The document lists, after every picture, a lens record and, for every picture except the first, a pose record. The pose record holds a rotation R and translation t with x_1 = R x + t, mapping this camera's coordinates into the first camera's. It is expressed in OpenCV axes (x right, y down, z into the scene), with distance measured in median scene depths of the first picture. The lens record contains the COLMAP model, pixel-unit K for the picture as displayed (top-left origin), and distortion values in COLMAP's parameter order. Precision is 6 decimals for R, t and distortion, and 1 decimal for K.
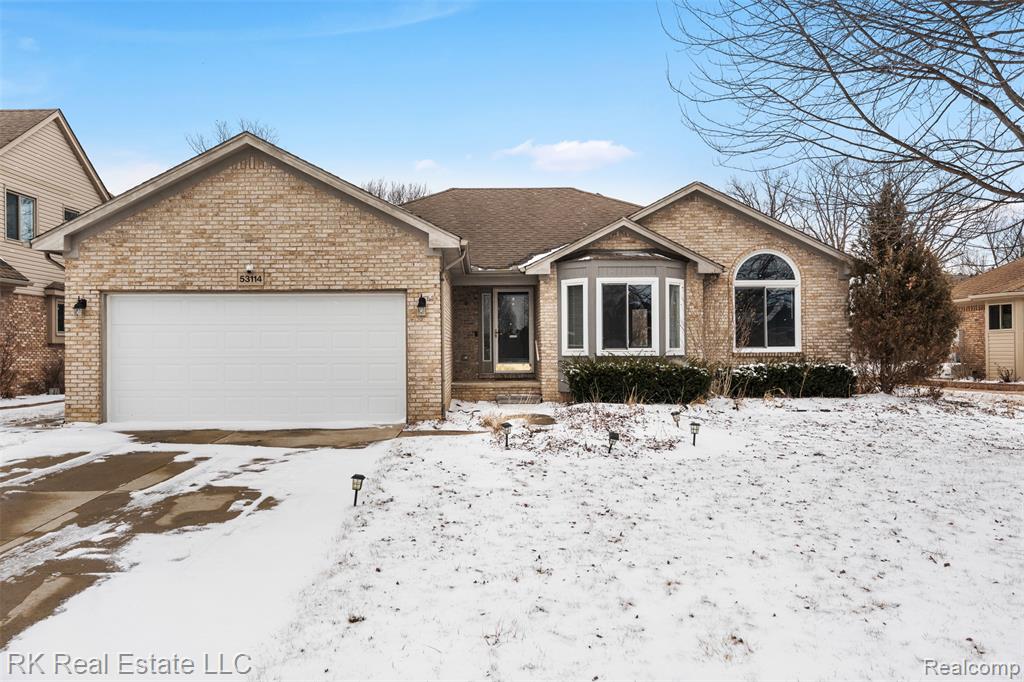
lens RADIAL K [[792.0, 0, 456.1], [0, 792.0, 341.4], [0, 0, 1]] dist [0.007303, -0.005047]
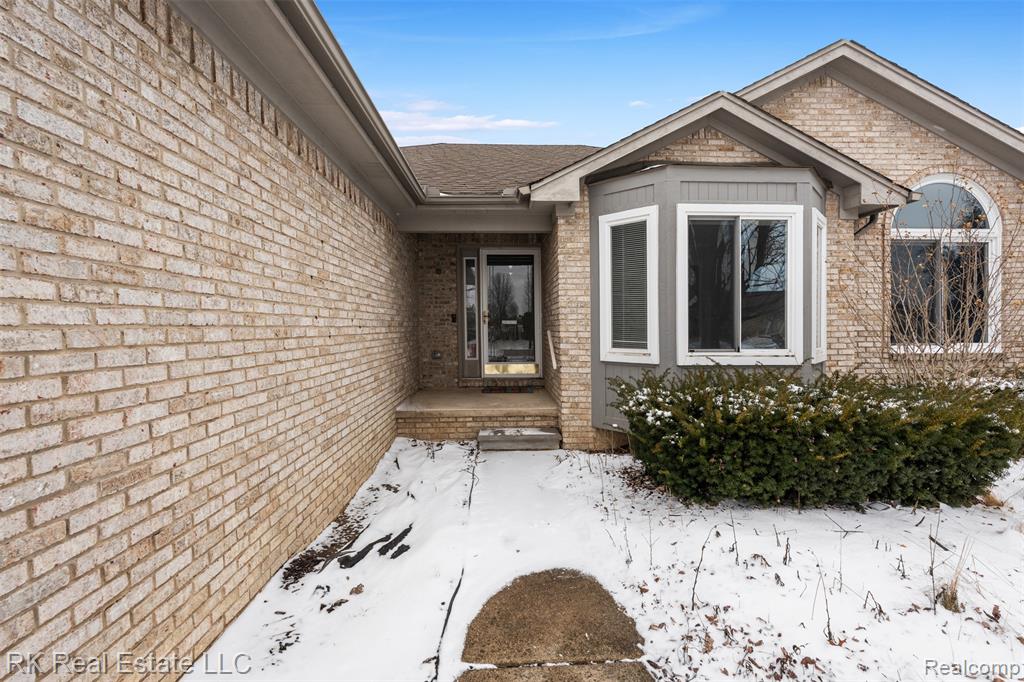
lens RADIAL K [[460.2, 0, 515.9], [0, 460.2, 338.3], [0, 0, 1]] dist [-0.005268, 0.000961]
pose [[0.998167, 0.001188, 0.060514, 0.059407], [-0.003084, 0.999507, 0.031245, -0.006112], [-0.060447, -0.031374, 0.997678, 0.693615]]
